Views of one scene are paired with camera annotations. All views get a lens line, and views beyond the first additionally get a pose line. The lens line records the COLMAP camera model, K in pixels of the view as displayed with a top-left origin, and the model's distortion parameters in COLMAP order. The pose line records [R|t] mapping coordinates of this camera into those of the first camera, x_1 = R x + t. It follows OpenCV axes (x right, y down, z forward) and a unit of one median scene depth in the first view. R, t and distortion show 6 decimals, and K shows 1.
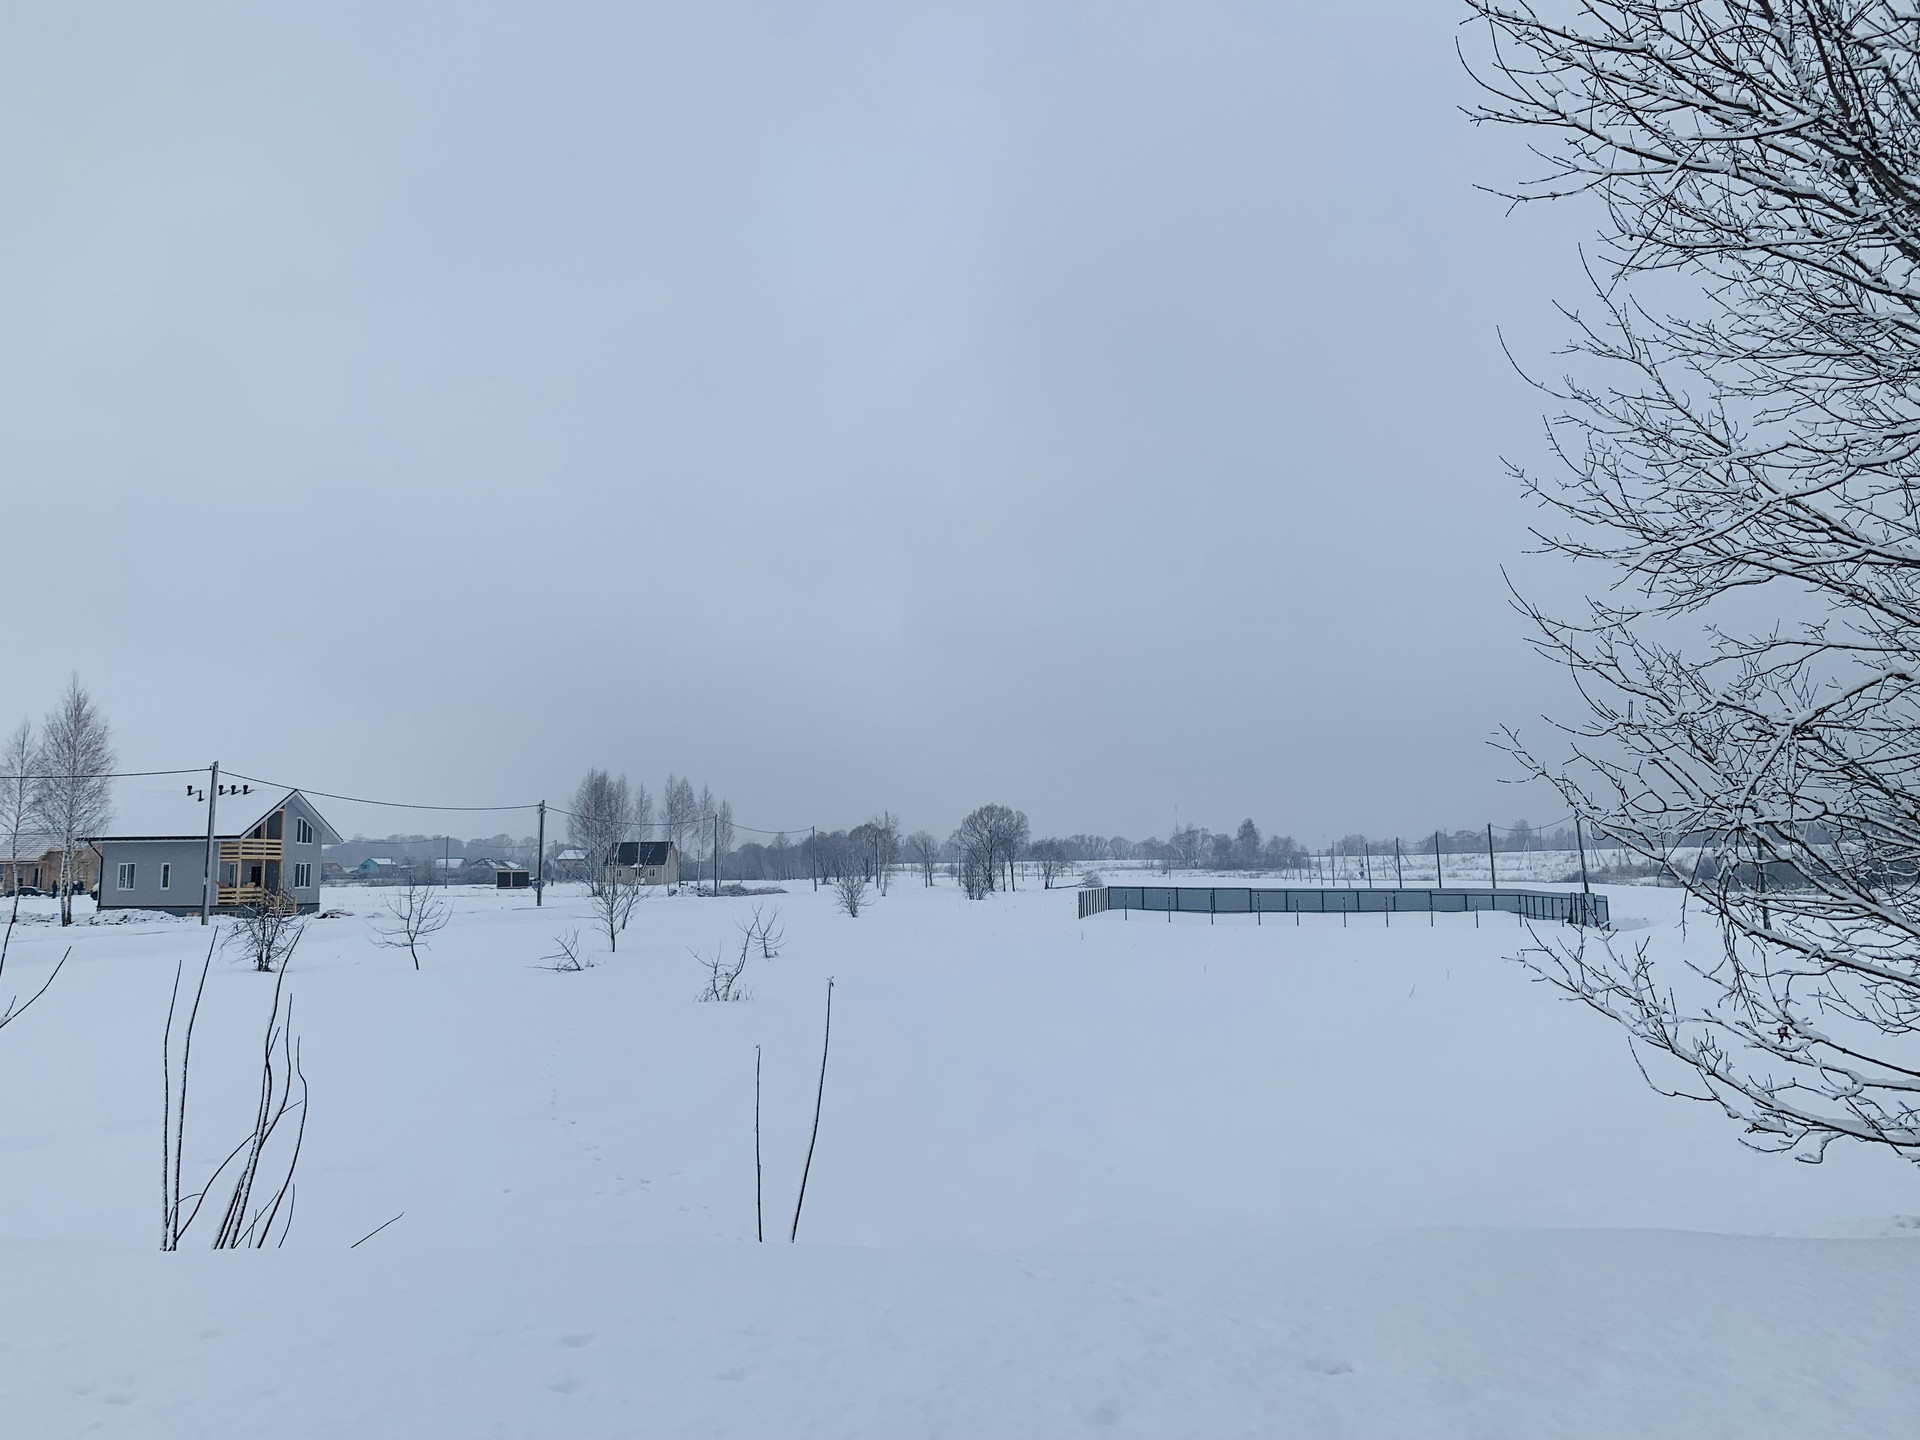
lens RADIAL K [[1458.5, 0, 925.5], [0, 1458.5, 674.7], [0, 0, 1]] dist [0.027419, -0.029608]
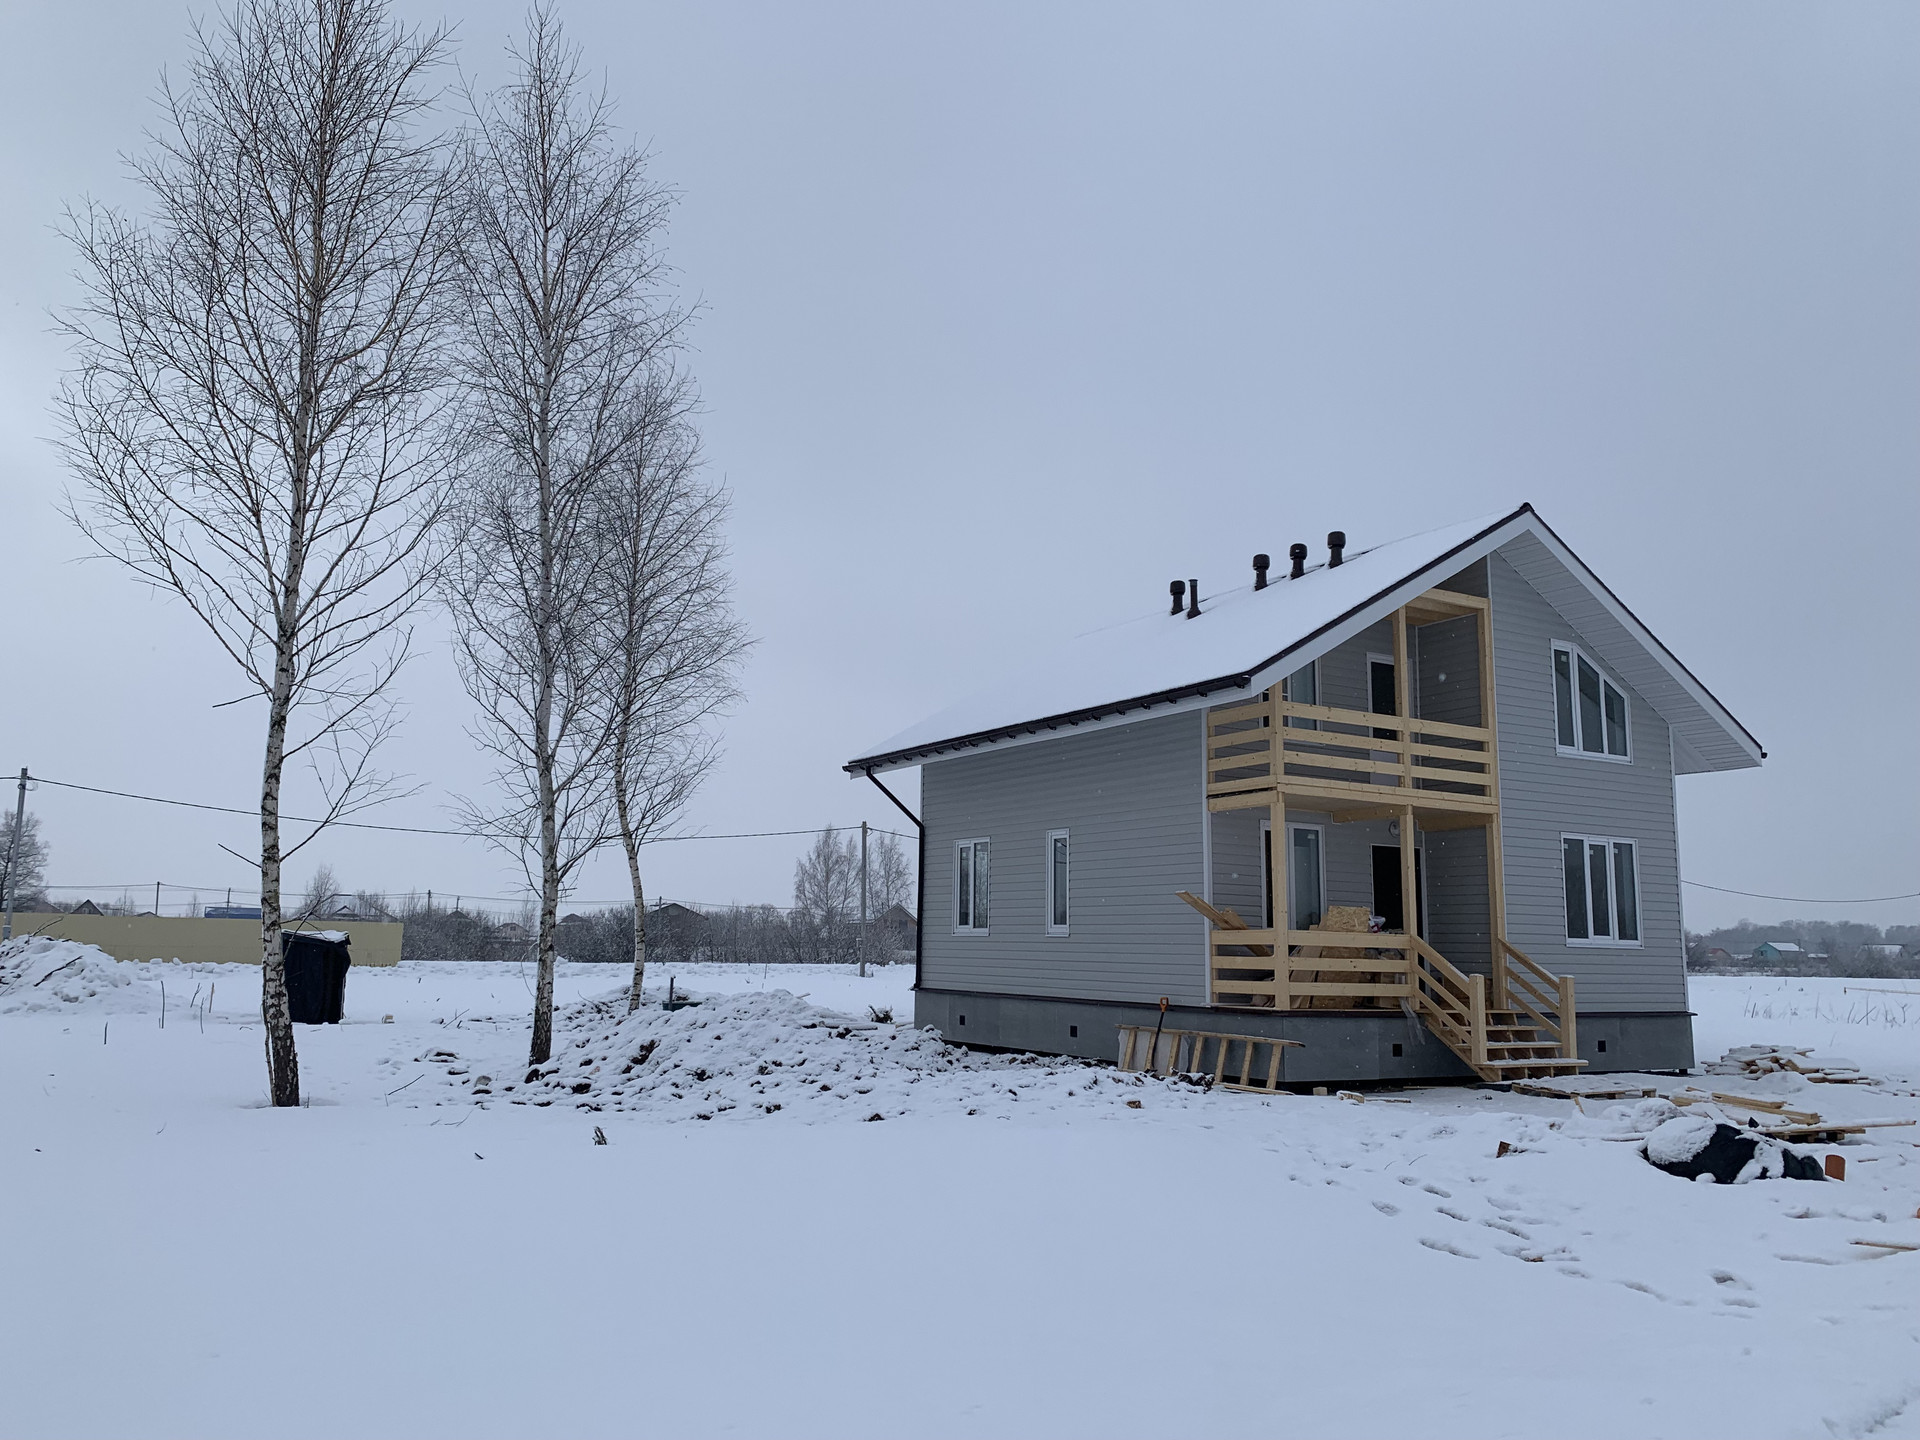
lens RADIAL K [[1458.5, 0, 953.6], [0, 1458.5, 709.7], [0, 0, 1]] dist [0.027419, -0.029608]
pose [[0.655659, -0.102954, -0.748005, -0.475389], [0.075694, 0.994632, -0.070550, 0.175687], [0.751254, -0.010363, 0.659932, 1.158237]]
